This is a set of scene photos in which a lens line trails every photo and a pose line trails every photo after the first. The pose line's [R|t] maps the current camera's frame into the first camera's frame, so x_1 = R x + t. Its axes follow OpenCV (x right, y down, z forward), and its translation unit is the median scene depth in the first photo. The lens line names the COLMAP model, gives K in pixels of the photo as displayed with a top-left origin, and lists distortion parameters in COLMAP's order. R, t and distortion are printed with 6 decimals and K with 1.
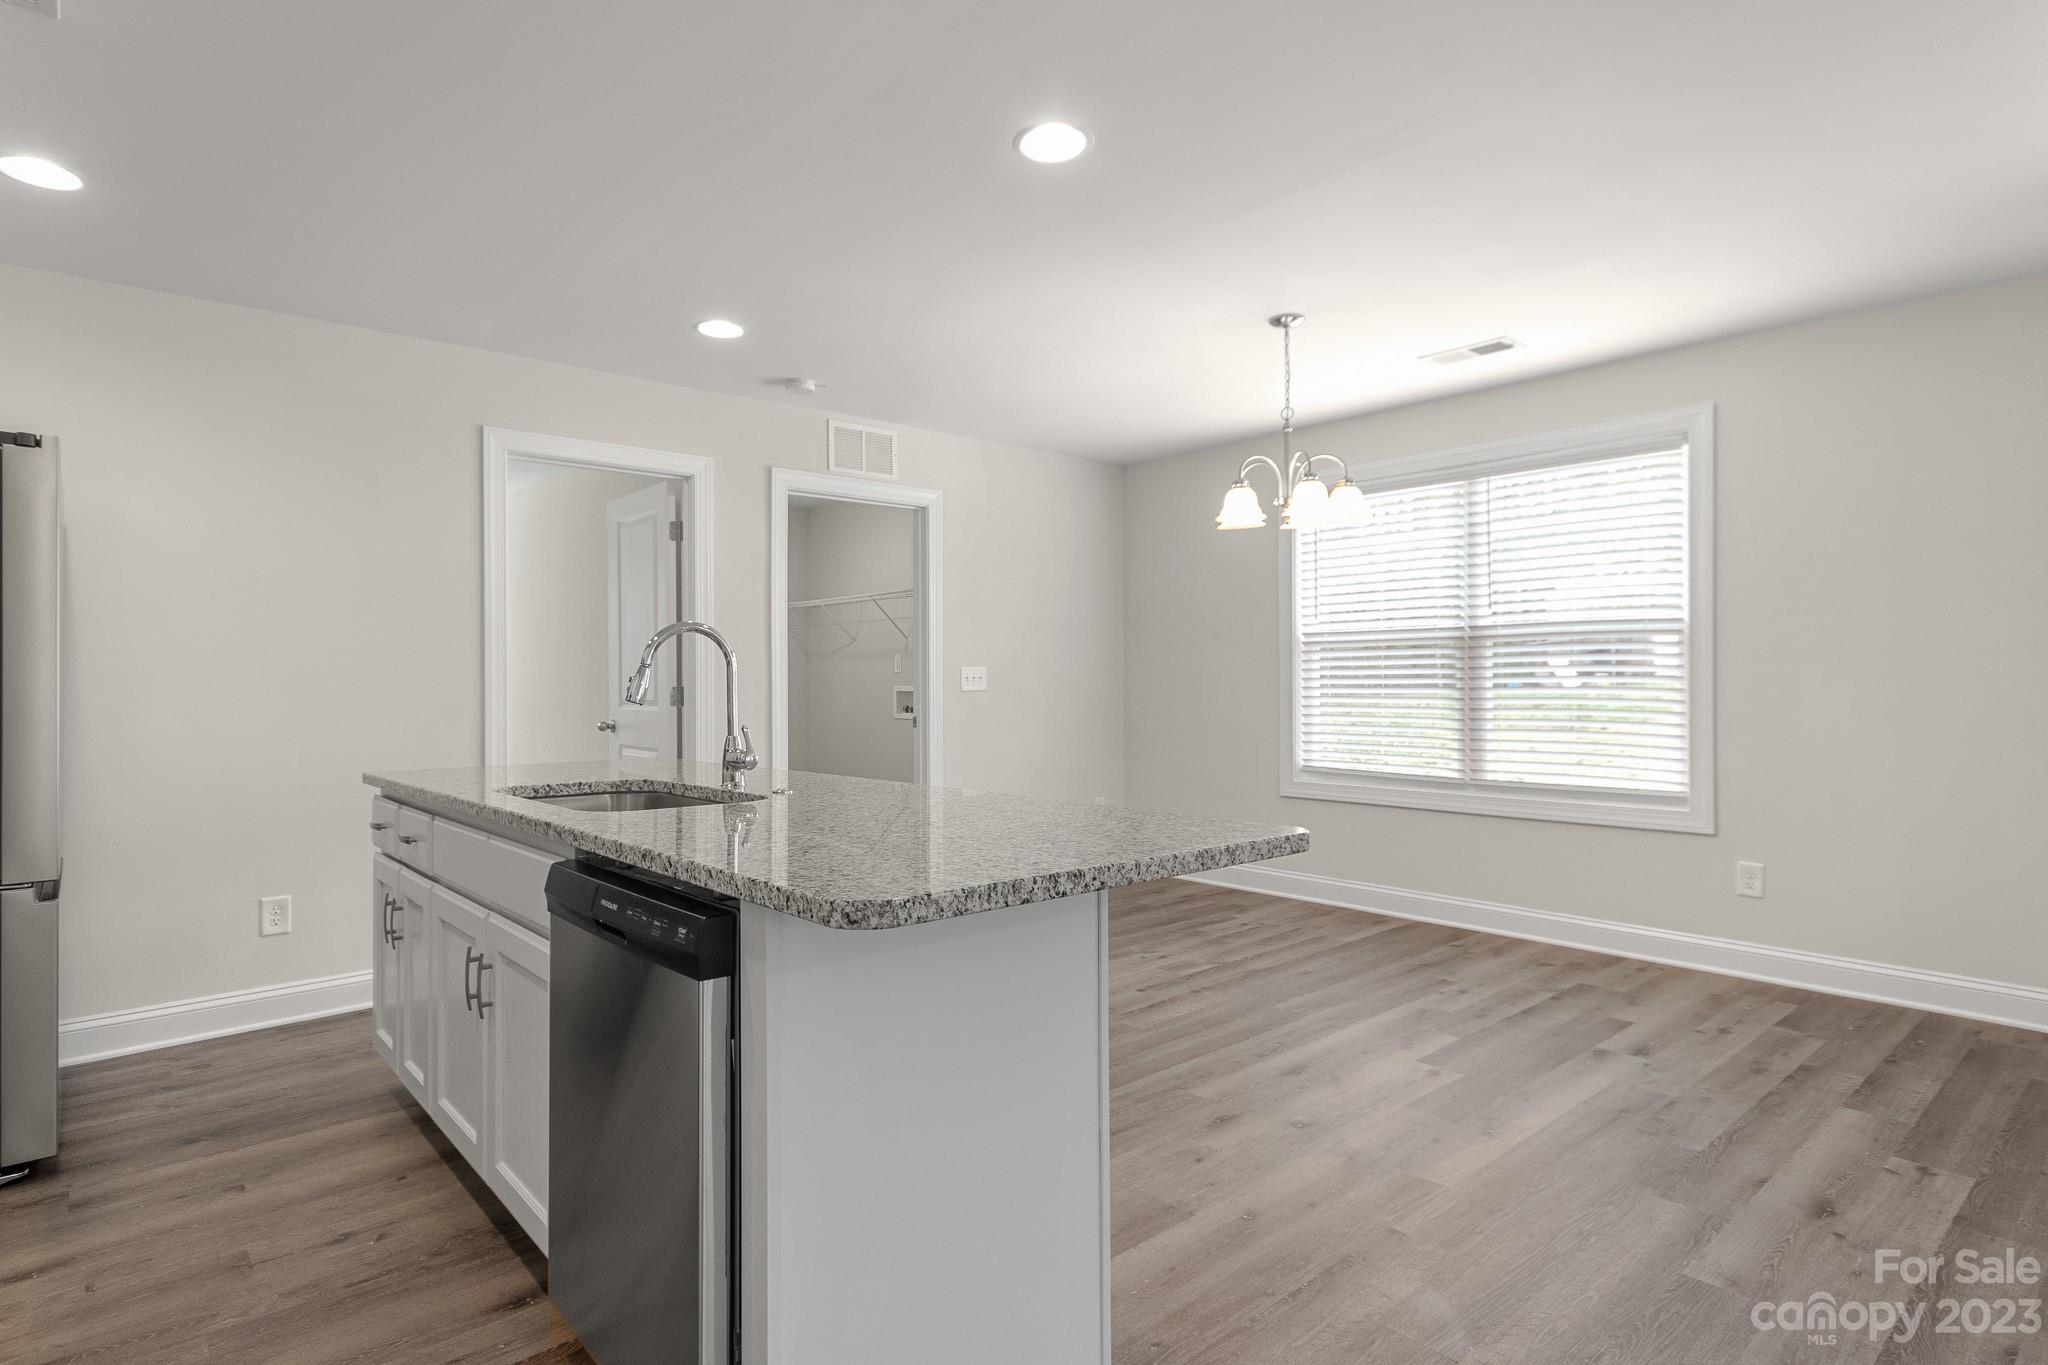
lens RADIAL K [[1064.1, 0, 1018.7], [0, 1064.1, 674.4], [0, 0, 1]] dist [0.015612, 0.000860]
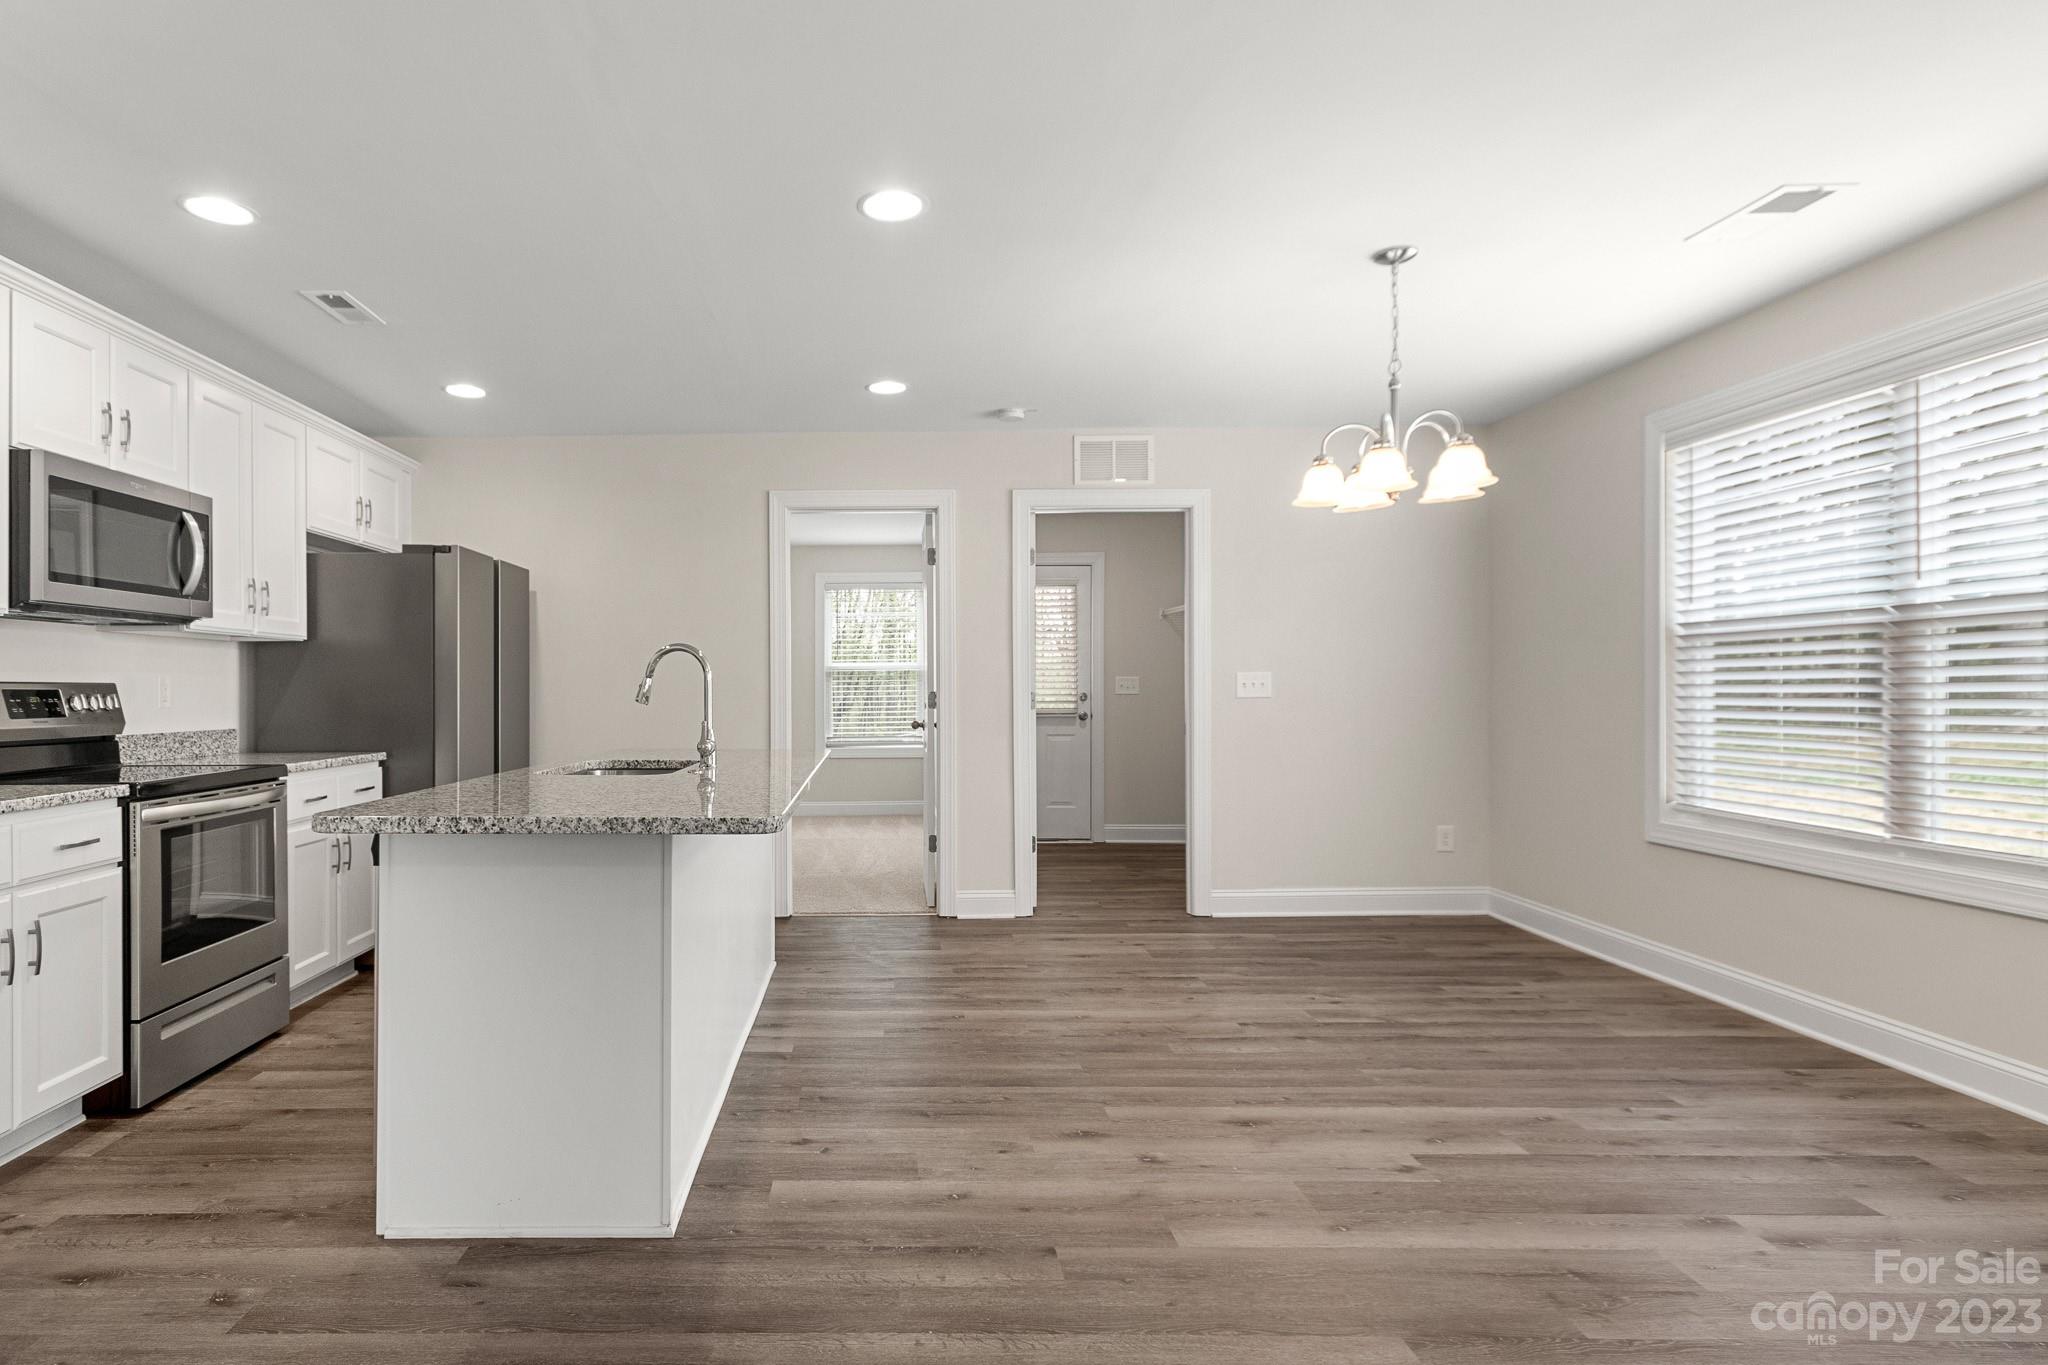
lens RADIAL K [[1095.9, 0, 866.5], [0, 1095.9, 691.1], [0, 0, 1]] dist [0.012432, 0.000007]
pose [[0.744739, 0.004959, -0.667338, 0.454414], [0.002455, 0.999945, 0.010170, -0.001216], [0.667352, -0.009212, 0.744686, 0.072192]]
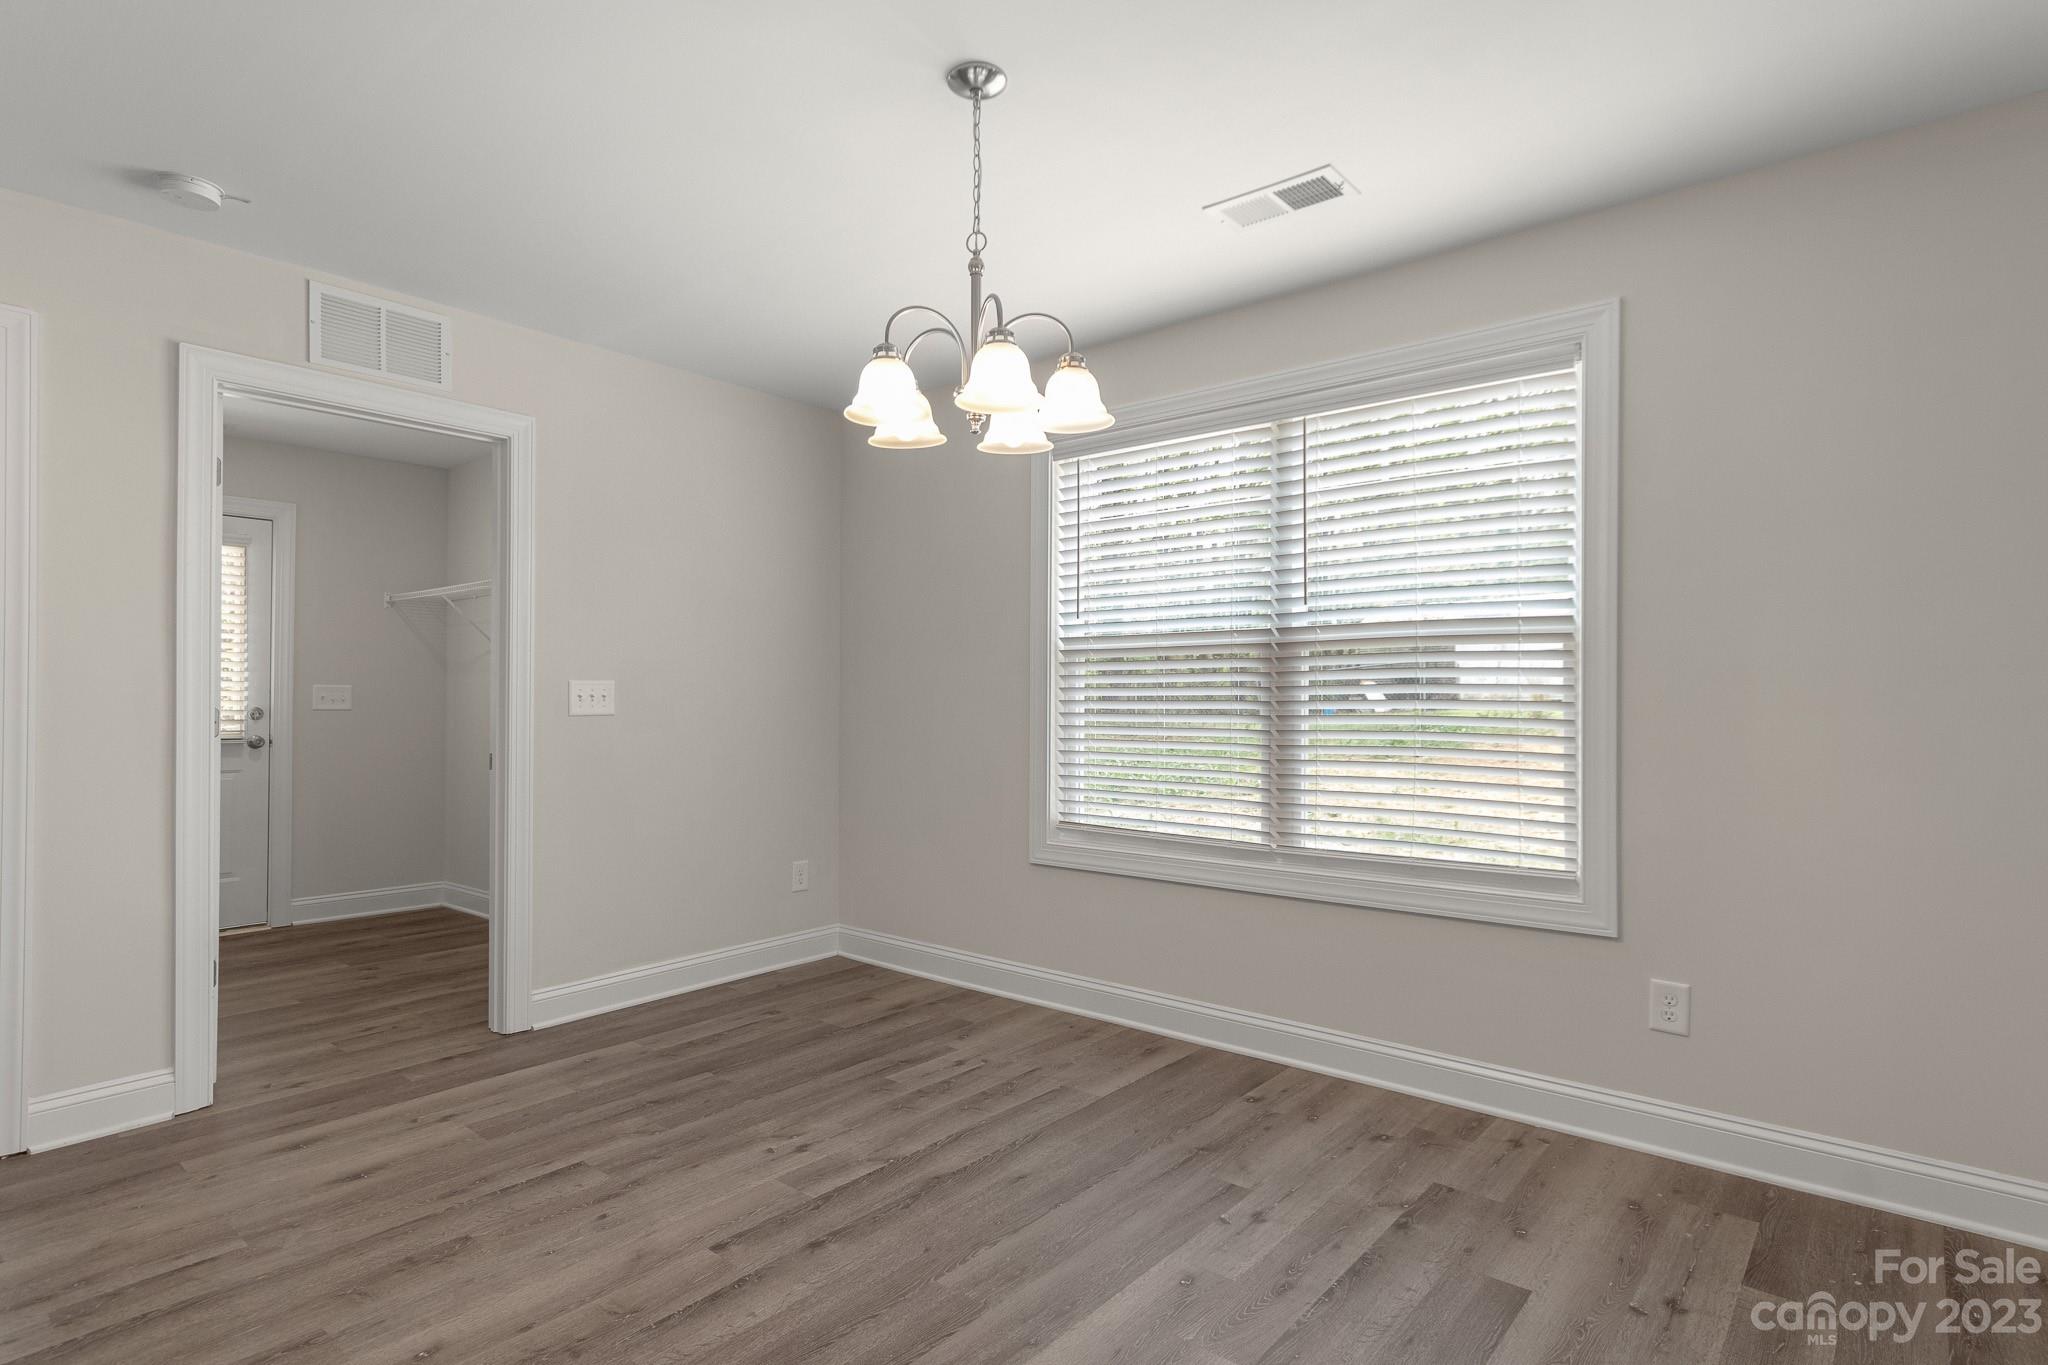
lens RADIAL K [[1051.2, 0, 1021.8], [0, 1051.2, 693.1], [0, 0, 1]] dist [0.011449, -0.000872]
pose [[0.988663, 0.009156, 0.149875, 0.168883], [-0.008702, 0.999955, -0.003687, 0.001790], [-0.149902, 0.002341, 0.988698, 0.378405]]
